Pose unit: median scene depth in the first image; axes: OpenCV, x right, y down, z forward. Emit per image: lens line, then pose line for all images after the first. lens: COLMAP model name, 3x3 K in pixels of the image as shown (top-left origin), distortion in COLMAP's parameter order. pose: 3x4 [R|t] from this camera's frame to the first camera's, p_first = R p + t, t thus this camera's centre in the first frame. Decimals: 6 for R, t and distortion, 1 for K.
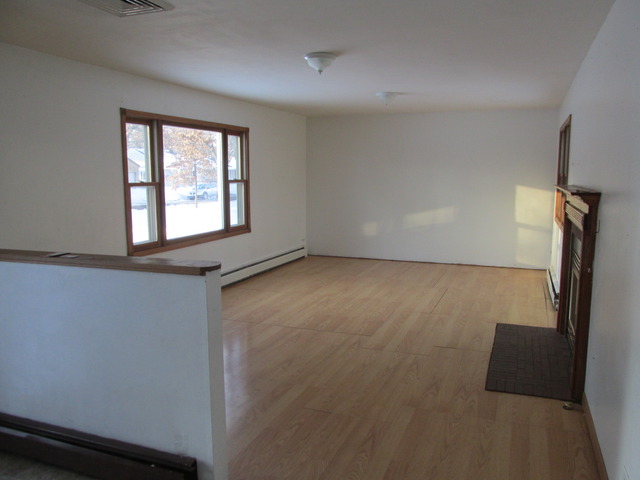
lens RADIAL K [[528.6, 0, 320.0], [0, 528.6, 240.0], [0, 0, 1]] dist [-0.053361, 0.017665]
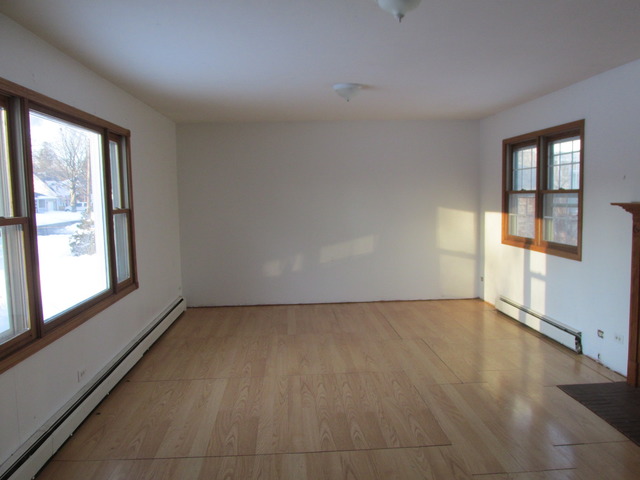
lens RADIAL K [[528.6, 0, 320.0], [0, 528.6, 240.0], [0, 0, 1]] dist [-0.053361, 0.017665]
pose [[0.909484, -0.053186, 0.412323, -0.226909], [0.073425, 0.996742, -0.033387, -0.042553], [-0.409204, 0.060640, 0.910426, 0.361214]]
